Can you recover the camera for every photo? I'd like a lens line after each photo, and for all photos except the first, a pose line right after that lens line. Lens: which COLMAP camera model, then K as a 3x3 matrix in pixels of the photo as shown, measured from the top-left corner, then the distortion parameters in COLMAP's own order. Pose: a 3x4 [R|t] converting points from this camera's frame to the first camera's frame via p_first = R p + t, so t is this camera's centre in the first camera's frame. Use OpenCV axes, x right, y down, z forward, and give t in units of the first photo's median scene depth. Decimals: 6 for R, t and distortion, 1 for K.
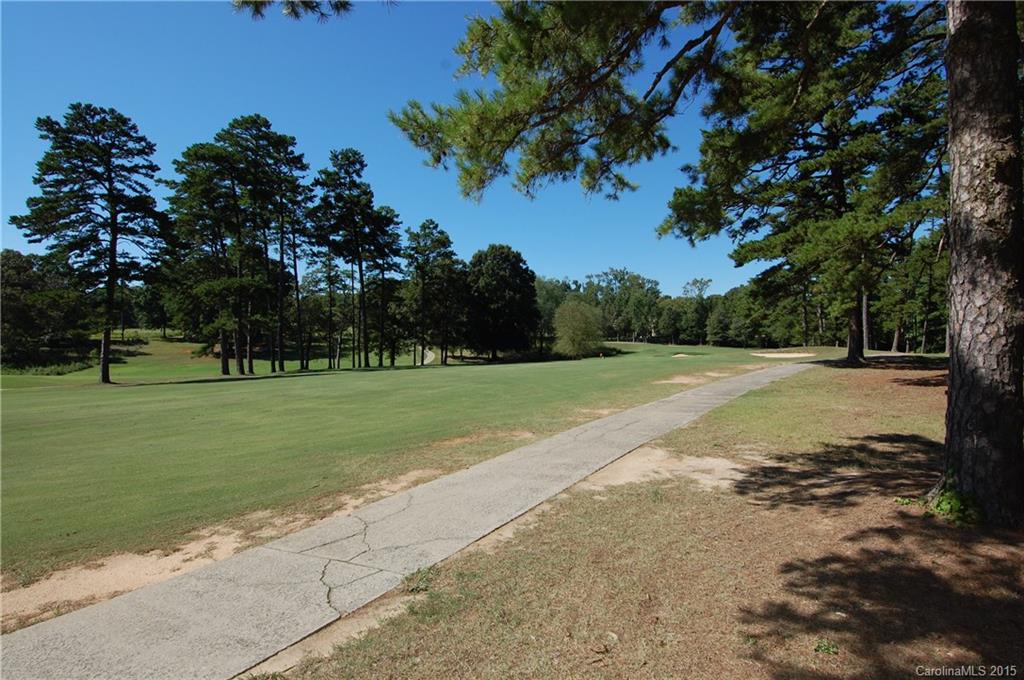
lens RADIAL K [[538.3, 0, 523.2], [0, 538.3, 340.2], [0, 0, 1]] dist [0.052649, -0.054140]
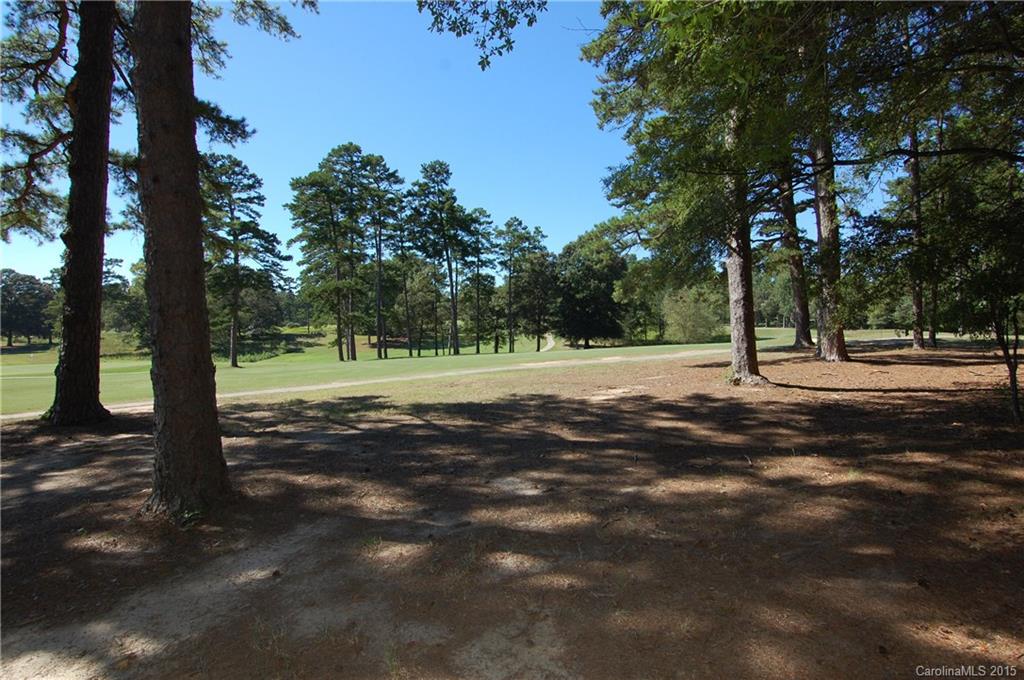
lens RADIAL K [[538.3, 0, 523.2], [0, 538.3, 340.2], [0, 0, 1]] dist [0.052649, -0.054140]
pose [[0.954290, -0.011046, -0.298678, 0.228239], [0.017203, 0.999690, 0.017995, 0.002026], [0.298386, -0.022311, 0.954184, -0.028266]]
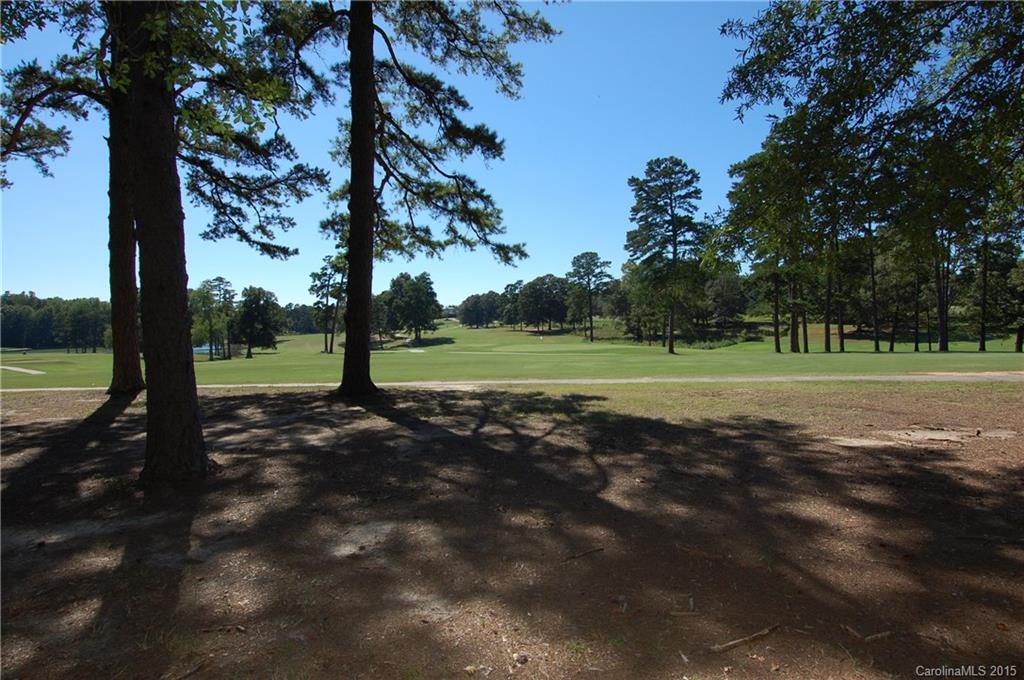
lens RADIAL K [[538.3, 0, 523.2], [0, 538.3, 340.2], [0, 0, 1]] dist [0.052649, -0.054140]
pose [[0.422751, 0.020573, -0.906013, 0.274697], [0.011142, 0.999549, 0.027896, 0.000573], [0.906178, -0.021887, 0.422331, 0.047974]]
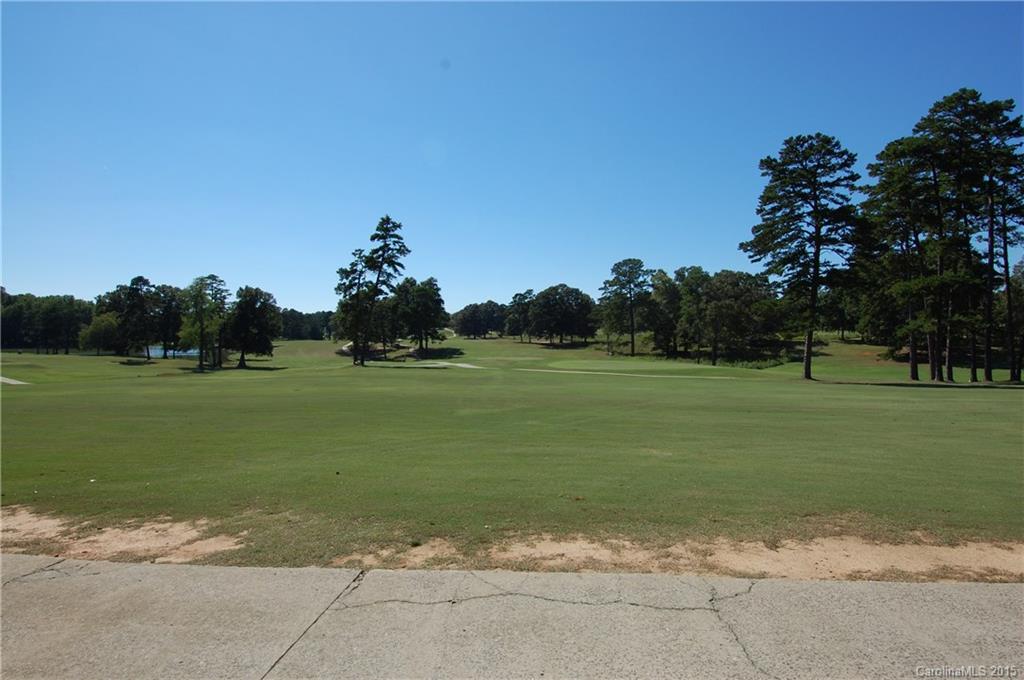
lens RADIAL K [[538.3, 0, 523.2], [0, 538.3, 340.2], [0, 0, 1]] dist [0.052649, -0.054140]
pose [[0.451433, 0.012892, -0.892212, -0.022041], [-0.016497, 0.999845, 0.006100, 0.000784], [0.892153, 0.011965, 0.451576, -0.030229]]
